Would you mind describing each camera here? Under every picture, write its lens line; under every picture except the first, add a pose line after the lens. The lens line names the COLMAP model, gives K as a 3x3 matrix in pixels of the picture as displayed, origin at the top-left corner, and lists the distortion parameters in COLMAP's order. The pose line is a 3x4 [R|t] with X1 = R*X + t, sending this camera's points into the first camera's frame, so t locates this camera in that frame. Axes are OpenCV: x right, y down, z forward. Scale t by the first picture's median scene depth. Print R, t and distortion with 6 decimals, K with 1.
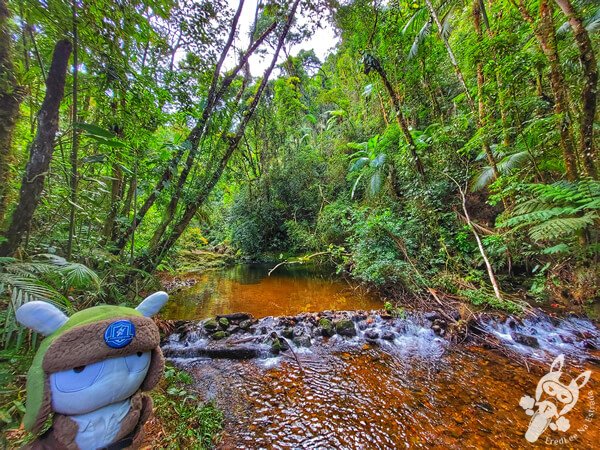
lens RADIAL K [[234.7, 0, 301.9], [0, 234.7, 221.6], [0, 0, 1]] dist [0.008554, -0.002788]
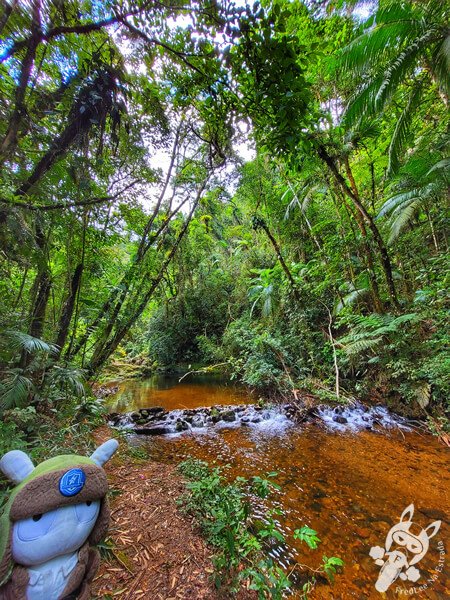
lens RADIAL K [[234.7, 0, 228.8], [0, 234.7, 301.7], [0, 0, 1]] dist [0.008554, -0.002788]
pose [[0.999243, 0.001677, 0.038872, 0.080593], [0.003191, 0.992175, -0.124816, -0.046092], [-0.038777, 0.124846, 0.991418, -0.342000]]
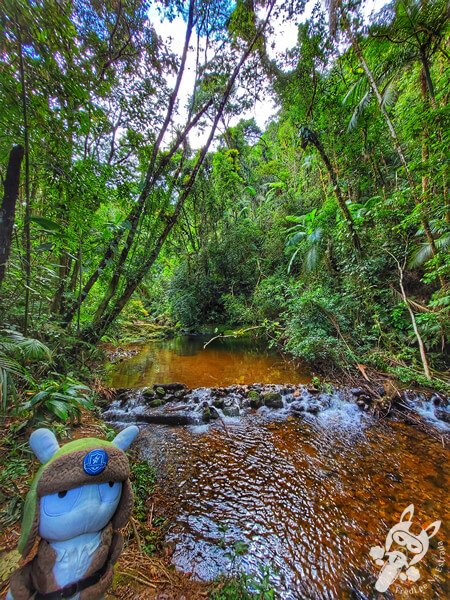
lens RADIAL K [[234.7, 0, 228.8], [0, 234.7, 301.7], [0, 0, 1]] dist [0.008554, -0.002788]
pose [[0.998362, 0.009444, -0.056421, 0.026320], [-0.007420, 0.999325, 0.035989, -0.017947], [0.056723, -0.035512, 0.997758, -0.033270]]
